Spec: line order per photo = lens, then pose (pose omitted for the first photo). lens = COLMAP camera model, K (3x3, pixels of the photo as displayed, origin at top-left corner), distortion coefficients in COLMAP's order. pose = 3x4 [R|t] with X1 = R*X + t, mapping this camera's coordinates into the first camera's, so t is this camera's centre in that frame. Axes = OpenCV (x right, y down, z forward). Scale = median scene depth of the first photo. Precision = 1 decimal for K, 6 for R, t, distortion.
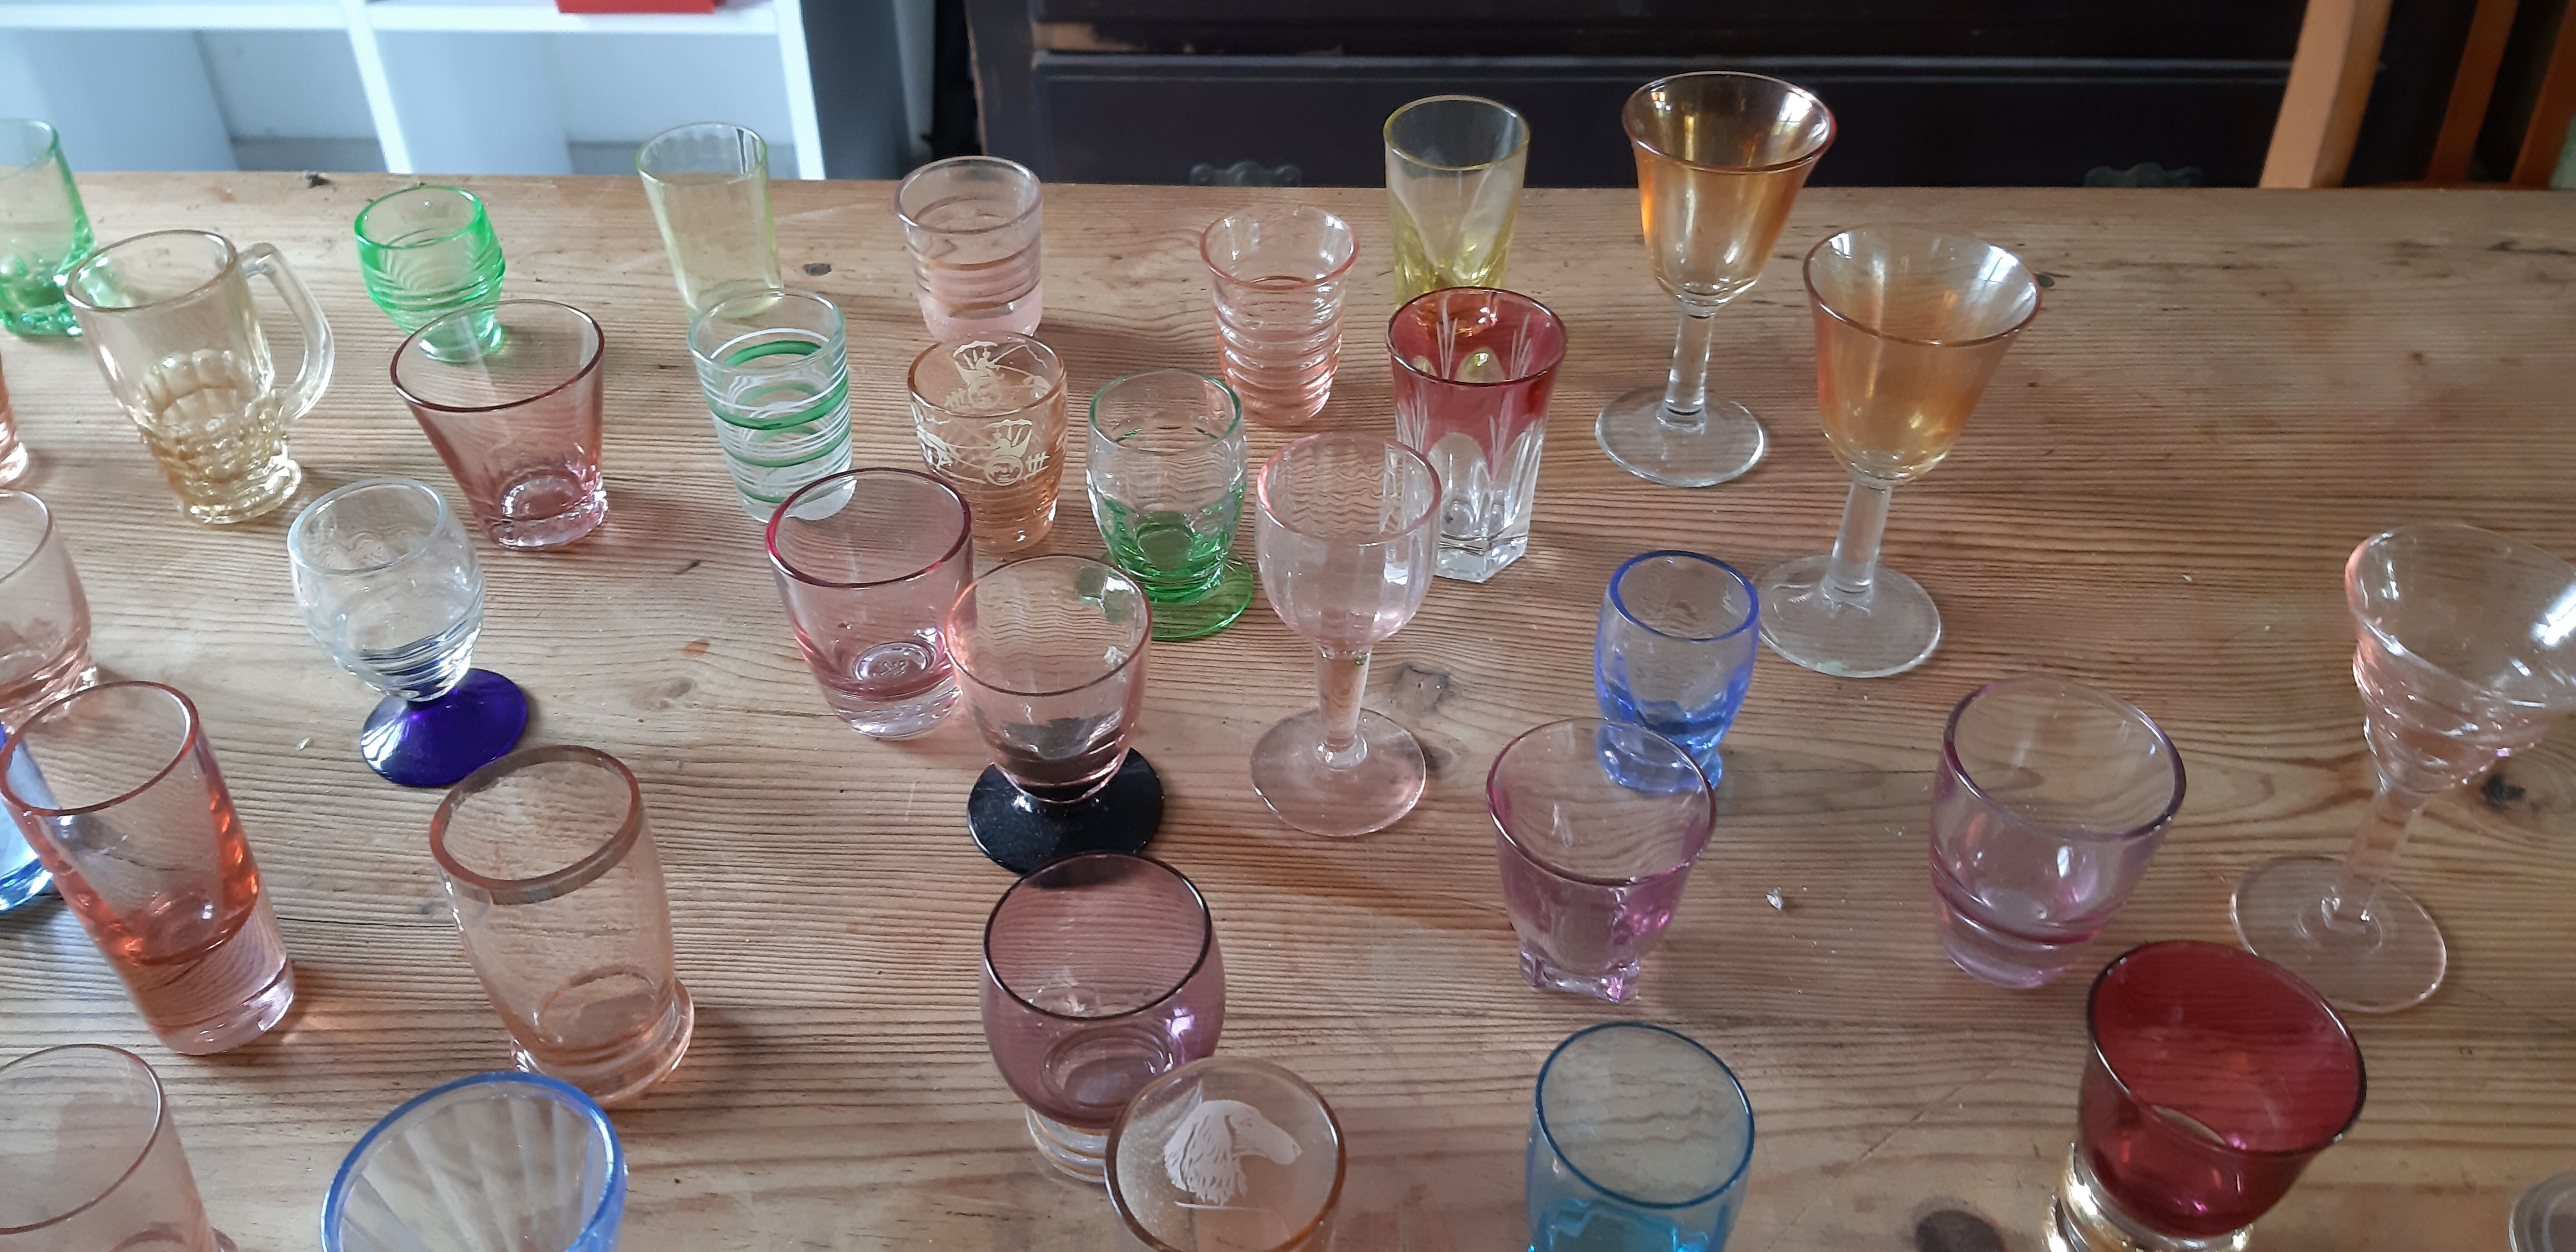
lens RADIAL K [[2017.8, 0, 1317.5], [0, 2017.8, 617.3], [0, 0, 1]] dist [0.022416, -0.058987]
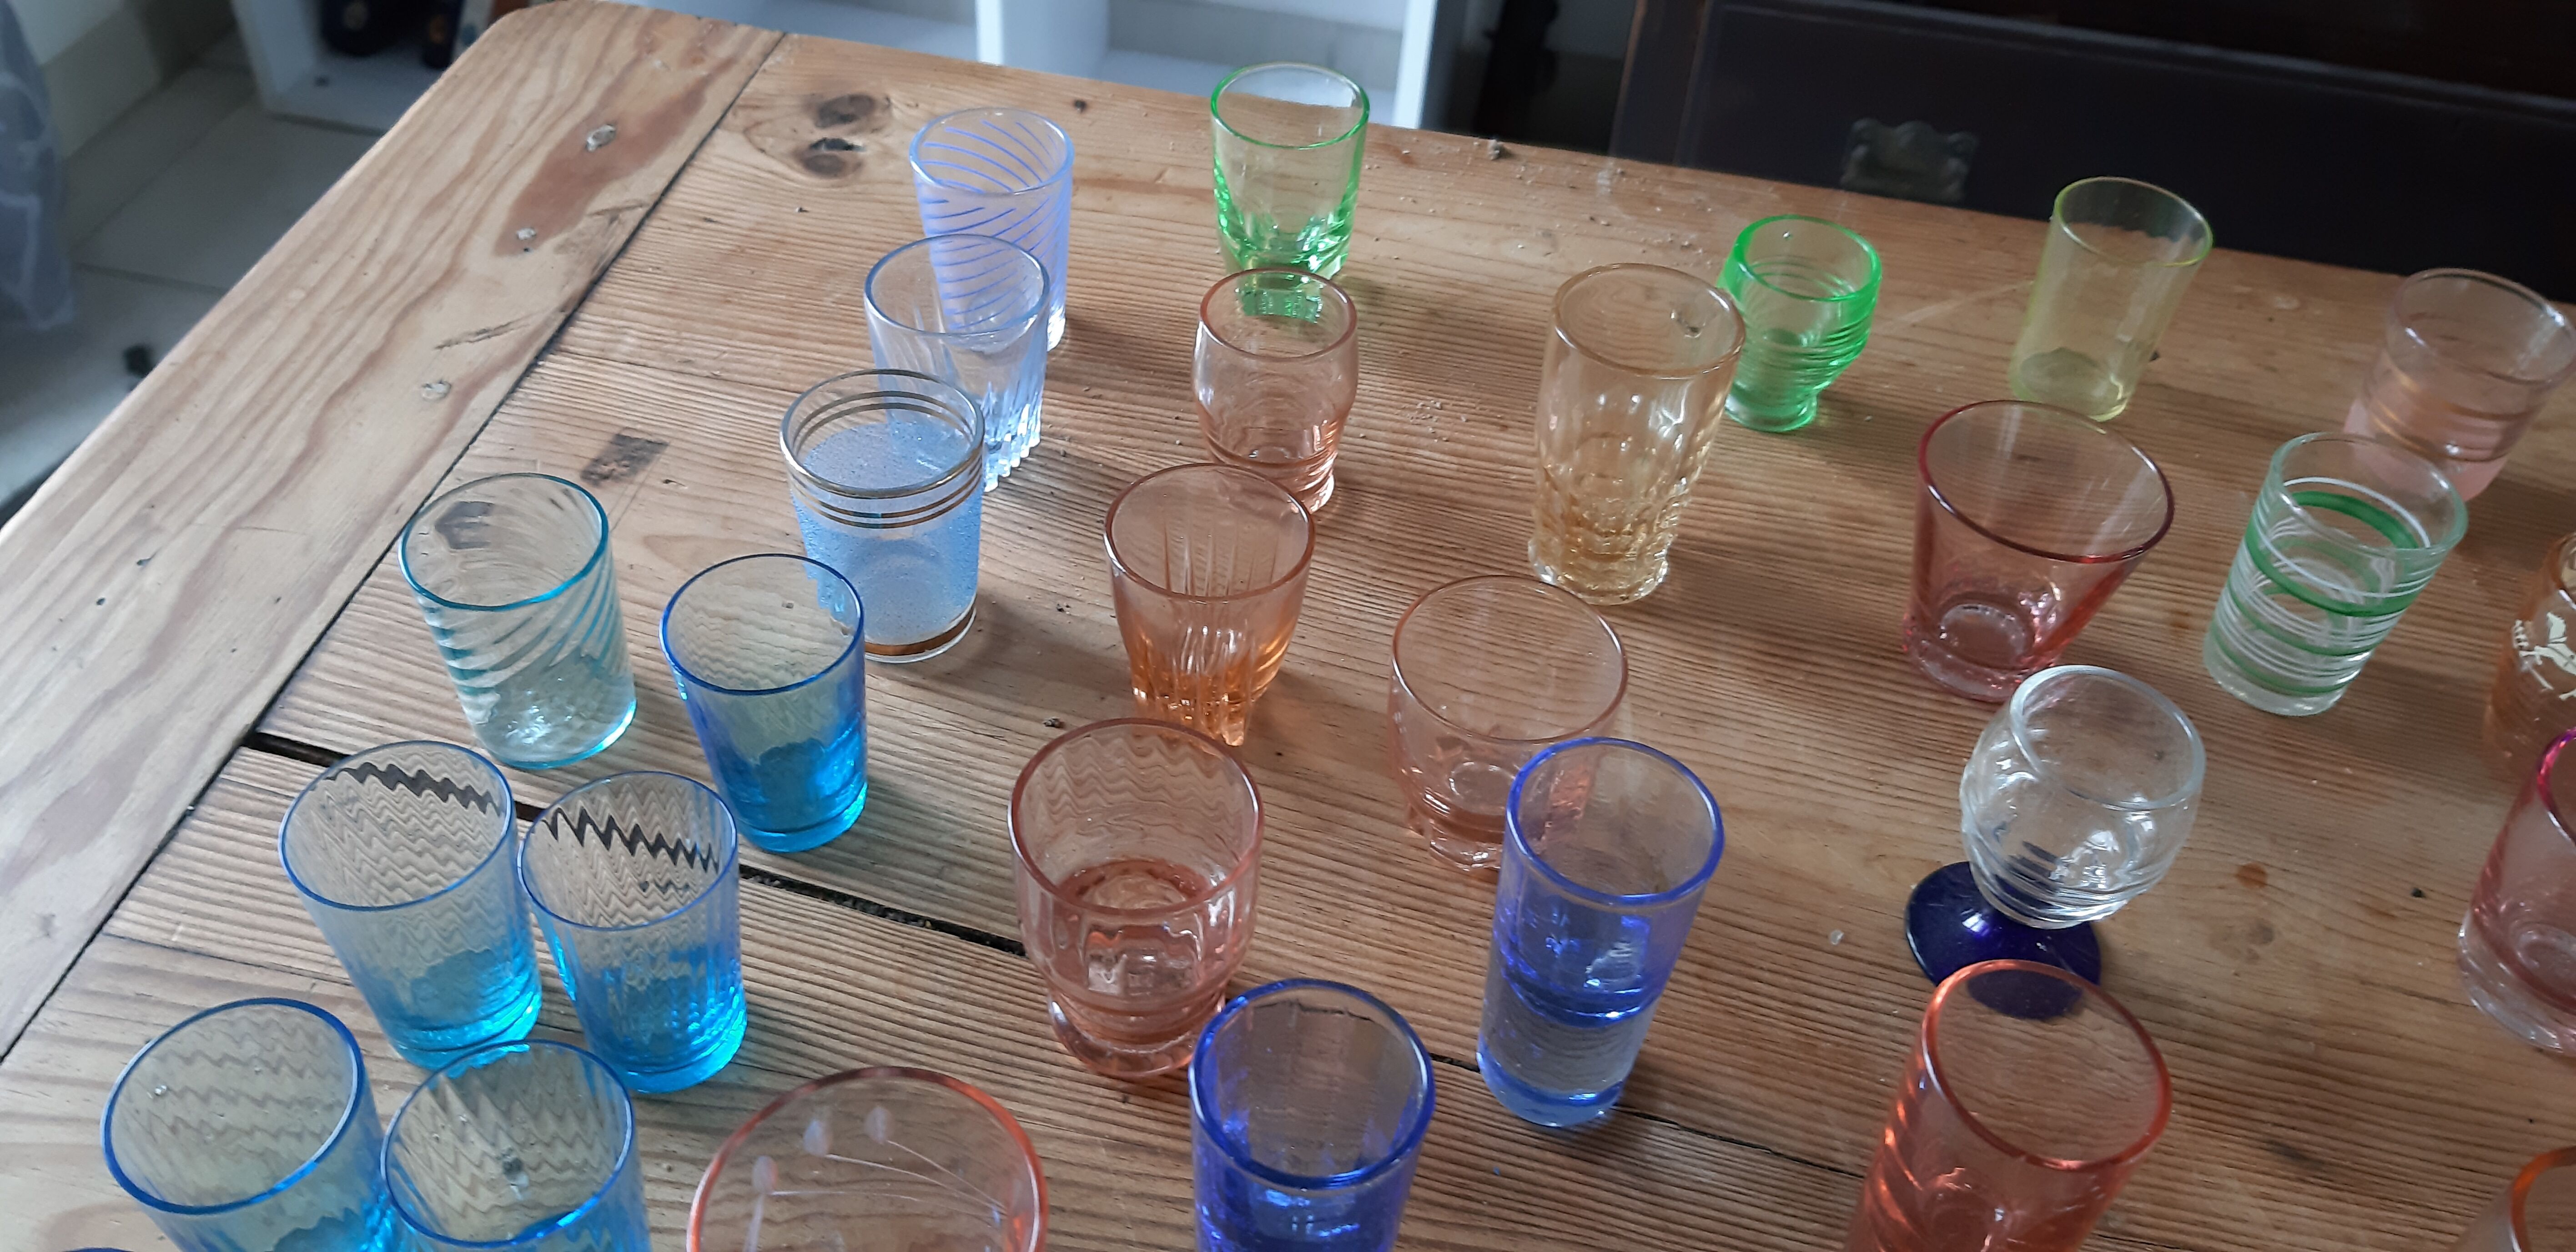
lens RADIAL K [[1930.6, 0, 1288.0], [0, 1930.6, 626.0], [0, 0, 1]] dist [0.032657, -0.005384]
pose [[0.981152, 0.166348, -0.098330, -0.656657], [-0.157674, 0.983356, 0.090277, -0.099849], [0.111711, -0.073071, 0.991051, 0.161975]]
